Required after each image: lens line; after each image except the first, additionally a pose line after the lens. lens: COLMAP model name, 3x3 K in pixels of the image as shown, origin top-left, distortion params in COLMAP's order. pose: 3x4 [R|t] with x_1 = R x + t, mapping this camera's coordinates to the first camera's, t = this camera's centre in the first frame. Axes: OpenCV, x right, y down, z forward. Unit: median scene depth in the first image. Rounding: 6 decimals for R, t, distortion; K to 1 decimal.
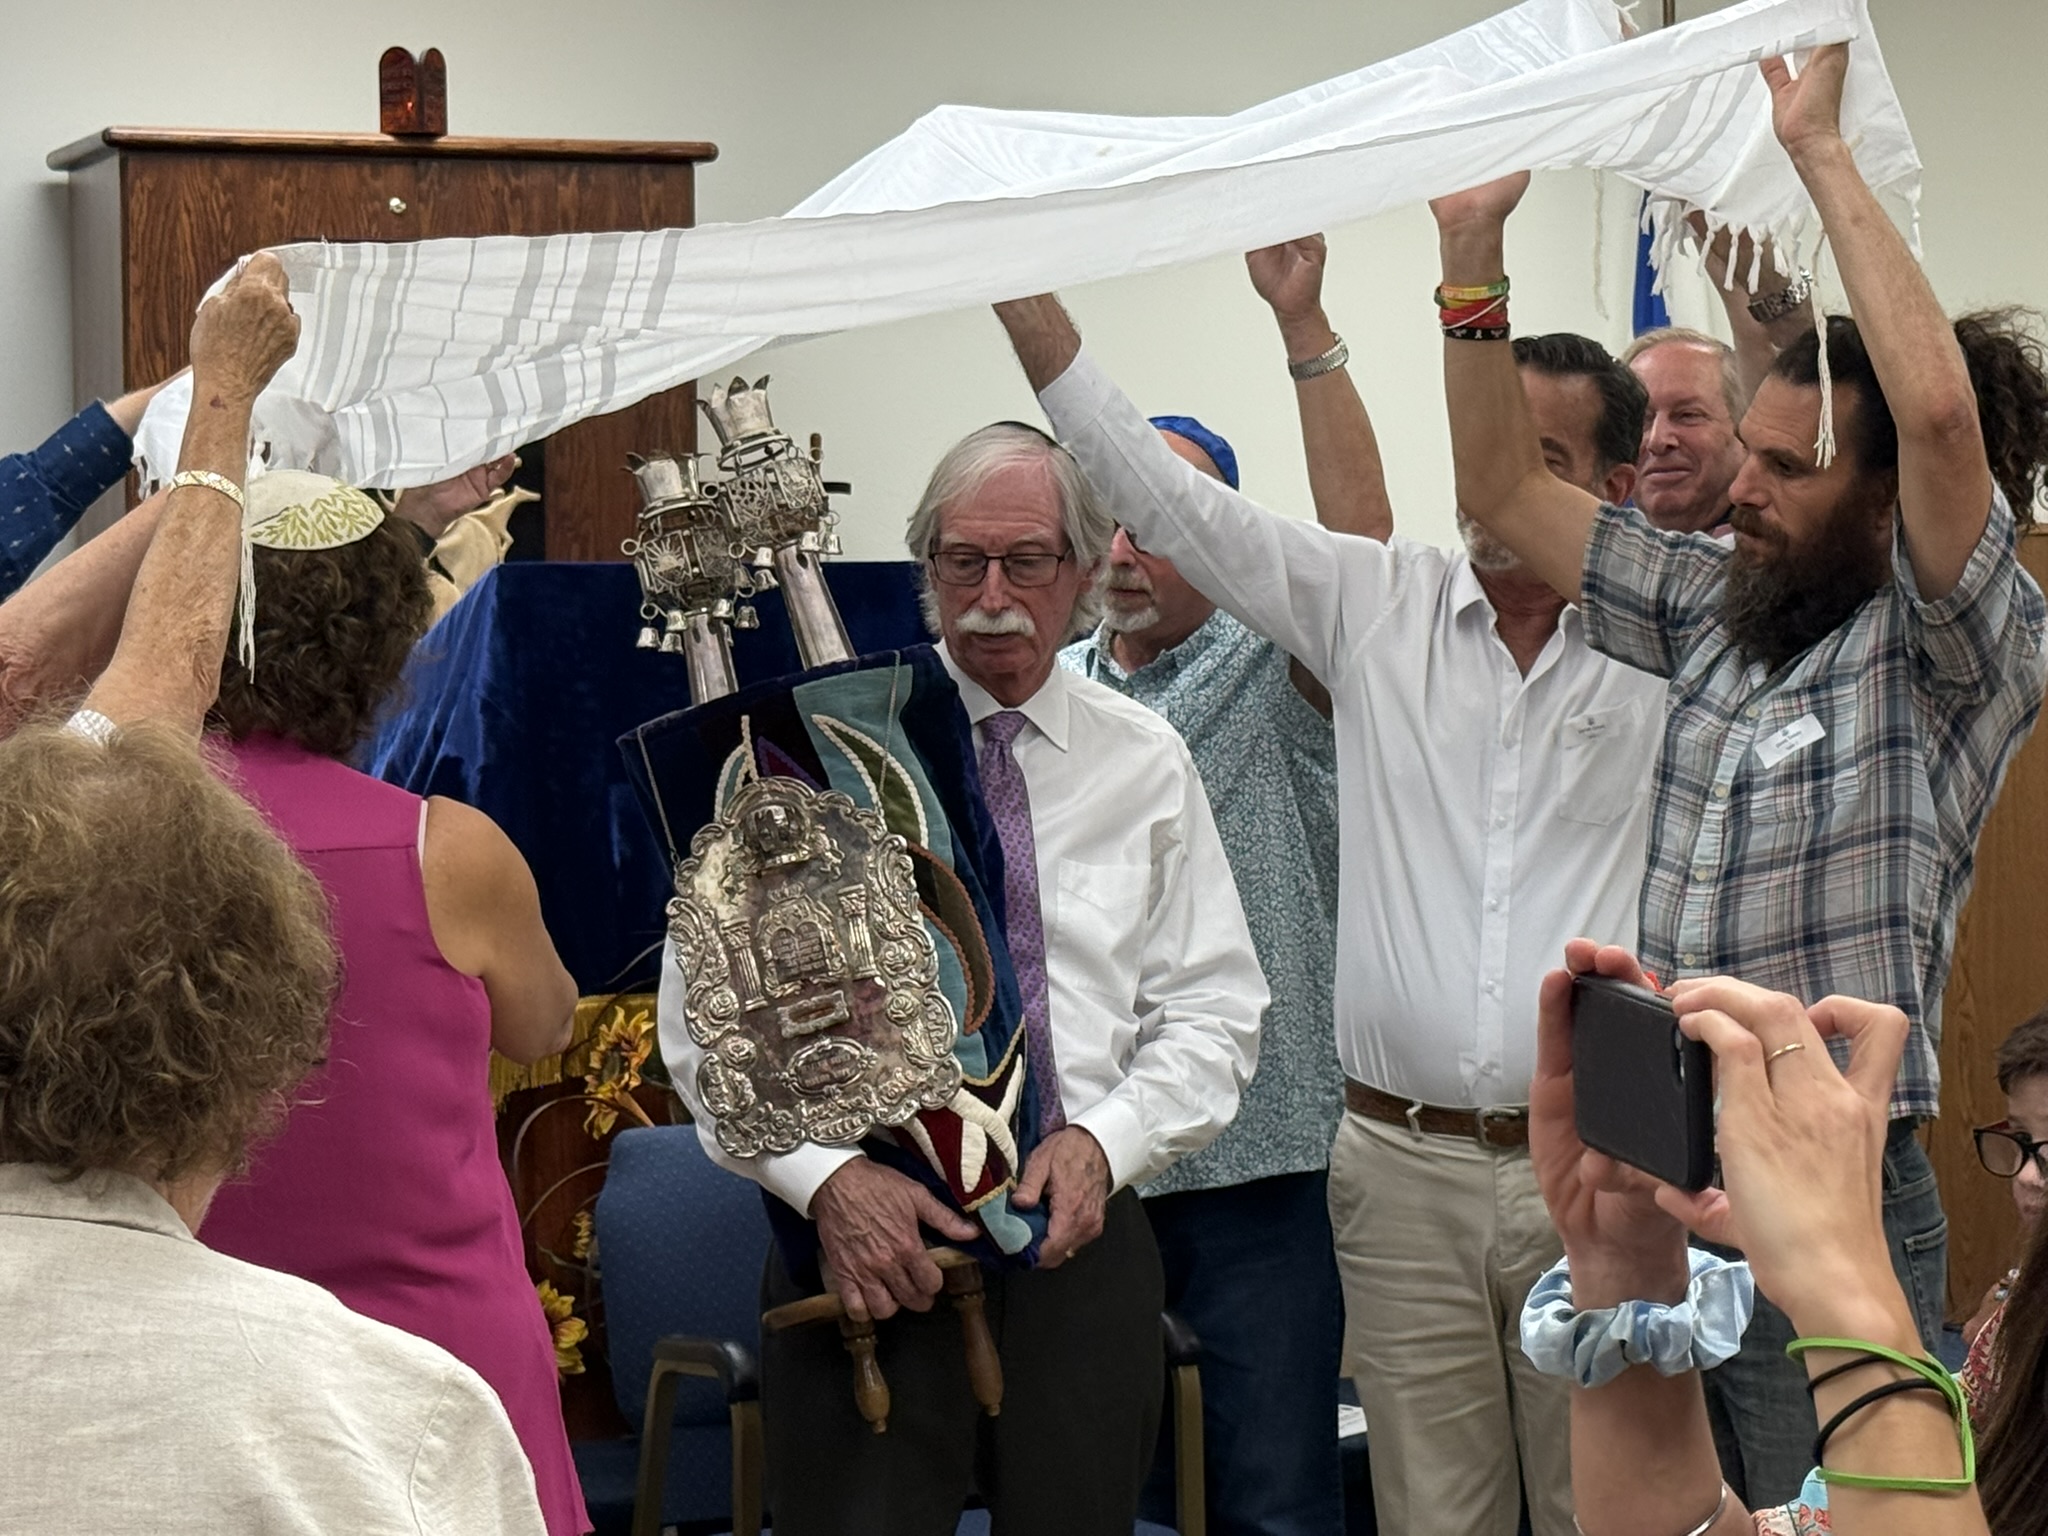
lens RADIAL K [[4725.3, 0, 1017.5], [0, 4725.3, 764.0], [0, 0, 1]] dist [0.154691, 0.000000]
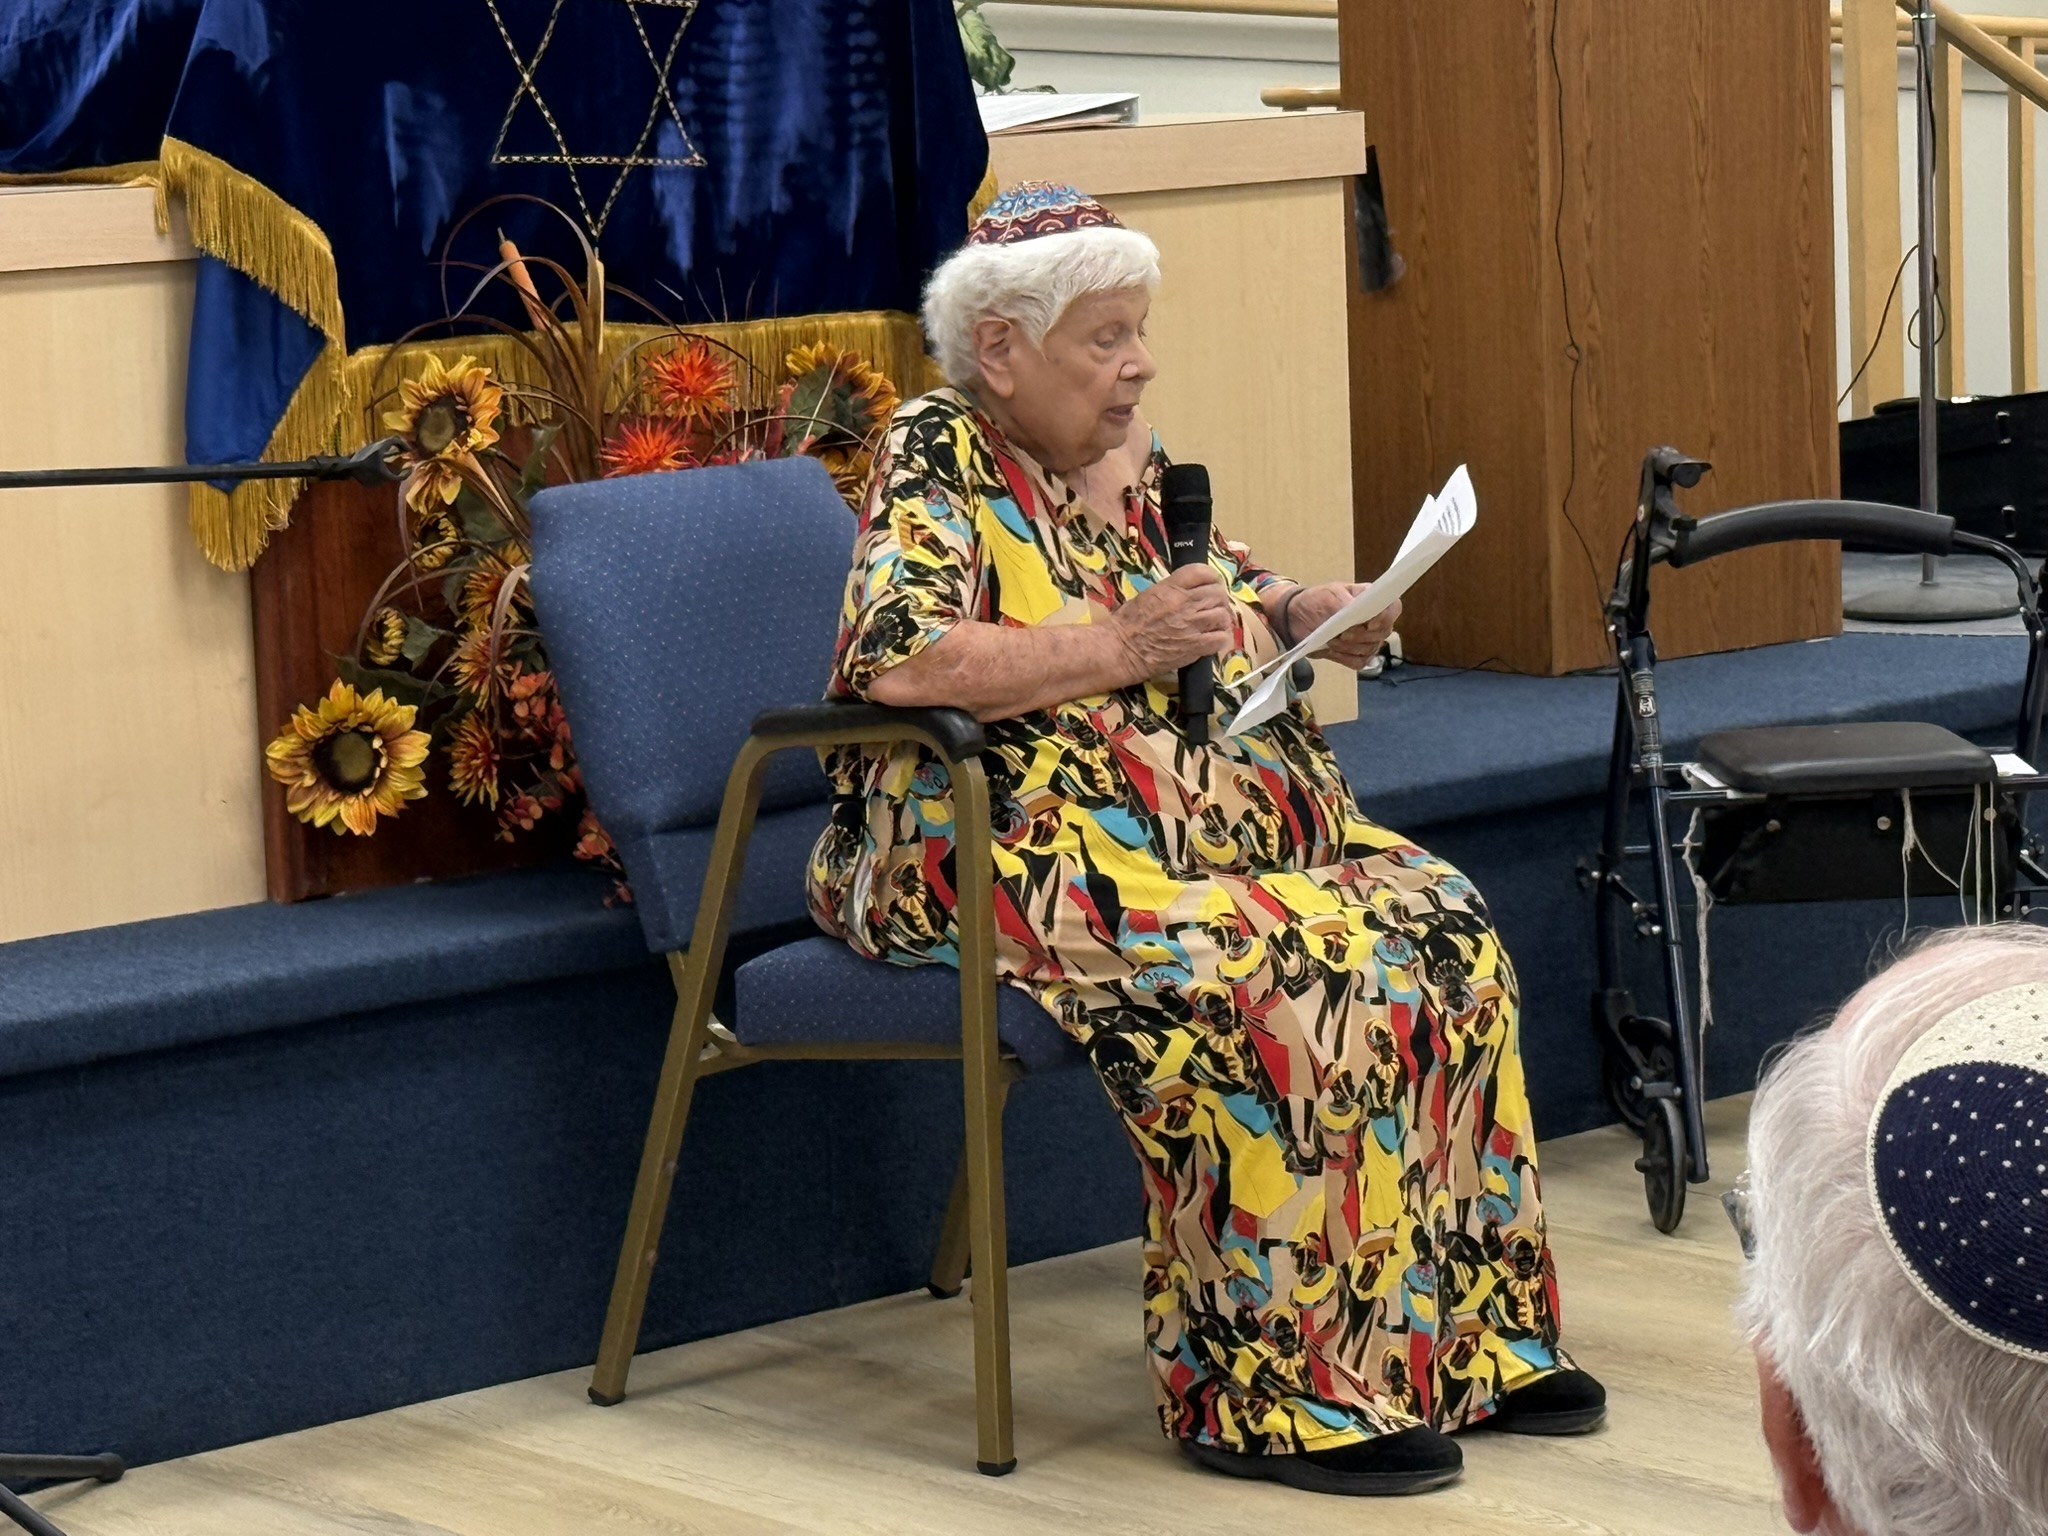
lens RADIAL K [[5915.9, 0, 995.3], [0, 5915.9, 830.4], [0, 0, 1]] dist [0.123919, 0.000000]
pose [[0.916328, -0.081107, 0.392129, -0.285358], [0.045706, 0.994057, 0.098801, 0.025605], [-0.397812, -0.072612, 0.914589, 0.008854]]
